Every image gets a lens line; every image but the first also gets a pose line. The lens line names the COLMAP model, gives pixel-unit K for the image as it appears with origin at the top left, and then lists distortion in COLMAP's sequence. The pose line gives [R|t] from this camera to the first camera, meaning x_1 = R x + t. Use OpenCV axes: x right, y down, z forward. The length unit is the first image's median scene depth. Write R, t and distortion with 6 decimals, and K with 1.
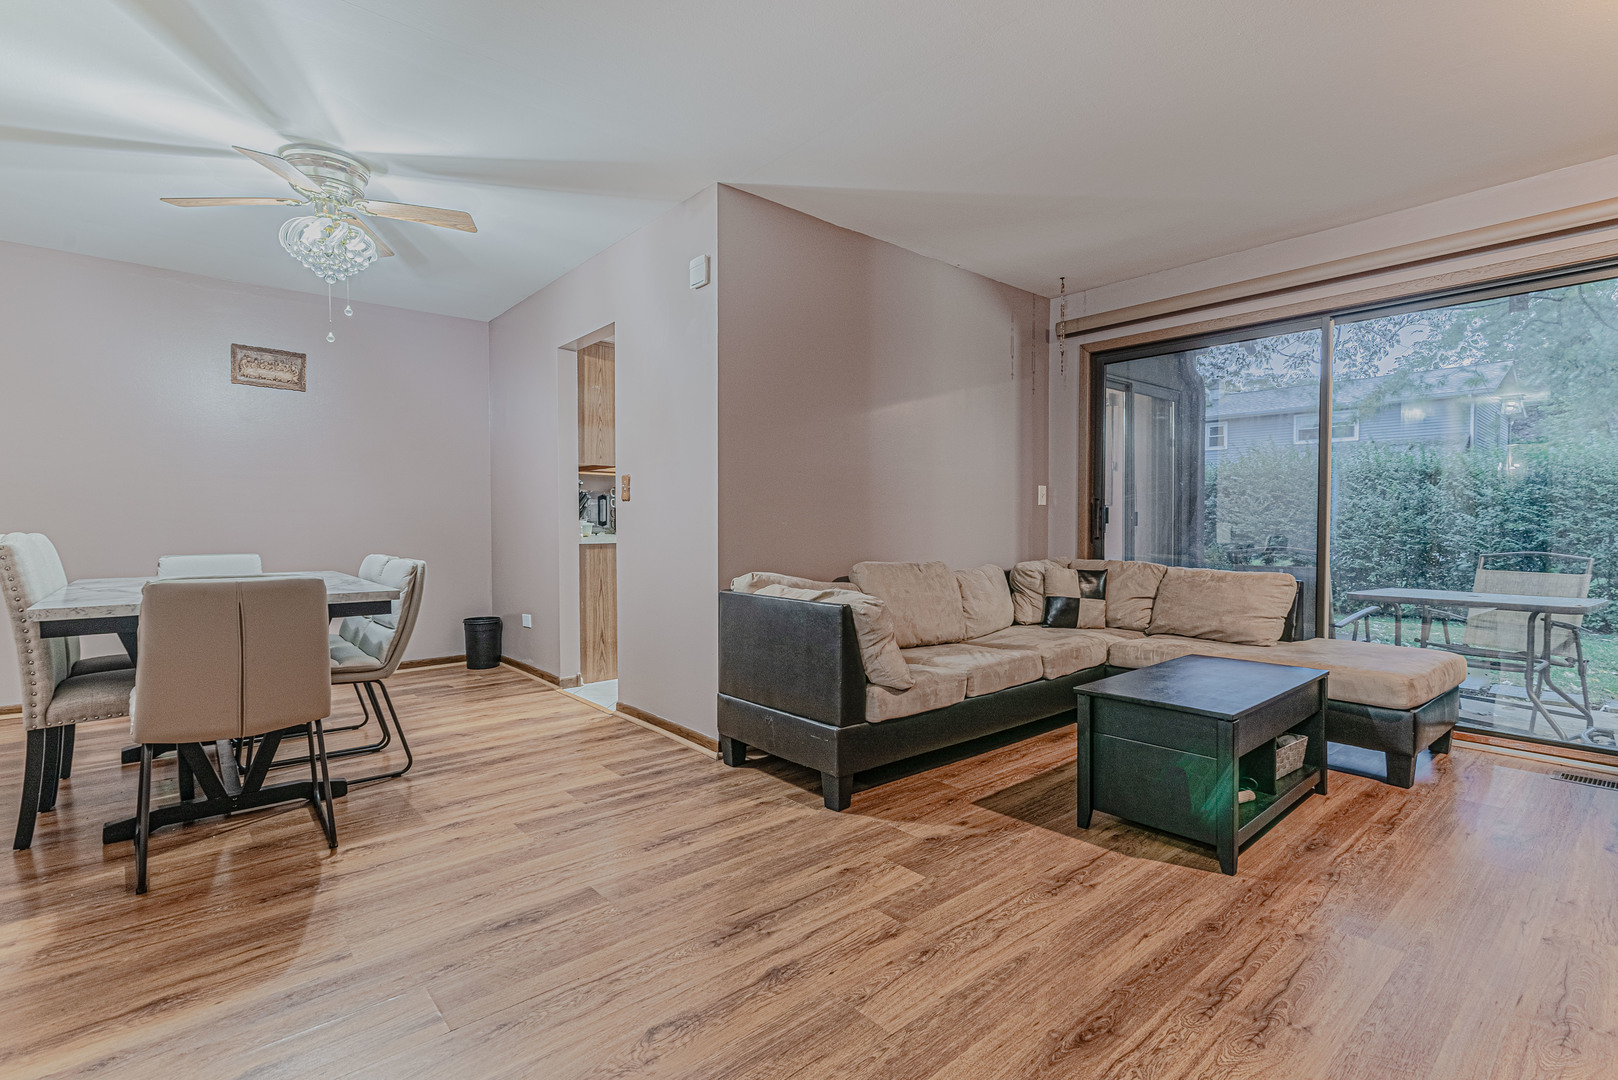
lens RADIAL K [[743.8, 0, 820.8], [0, 743.8, 543.1], [0, 0, 1]] dist [0.021419, -0.002075]
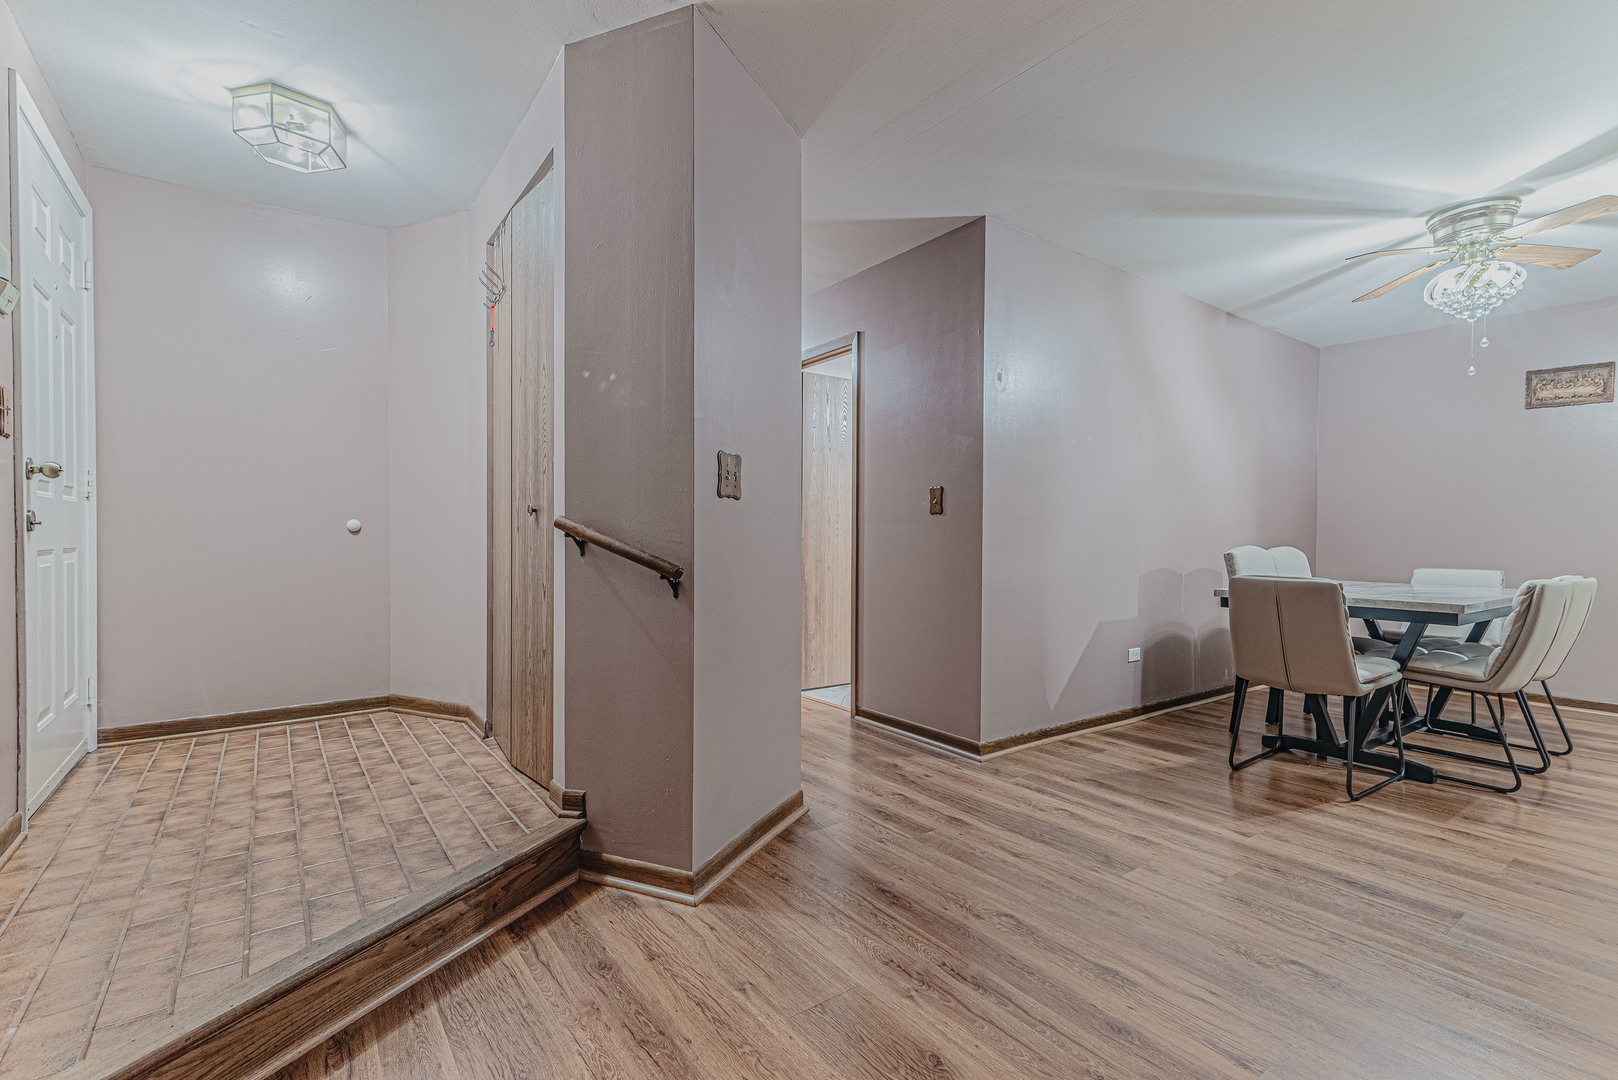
lens RADIAL K [[743.8, 0, 820.8], [0, 743.8, 543.1], [0, 0, 1]] dist [0.021419, -0.002075]
pose [[-0.080969, 0.004413, -0.996707, 0.540068], [-0.030794, 0.999502, 0.006927, -0.003200], [0.996241, 0.031253, -0.080792, 0.165253]]
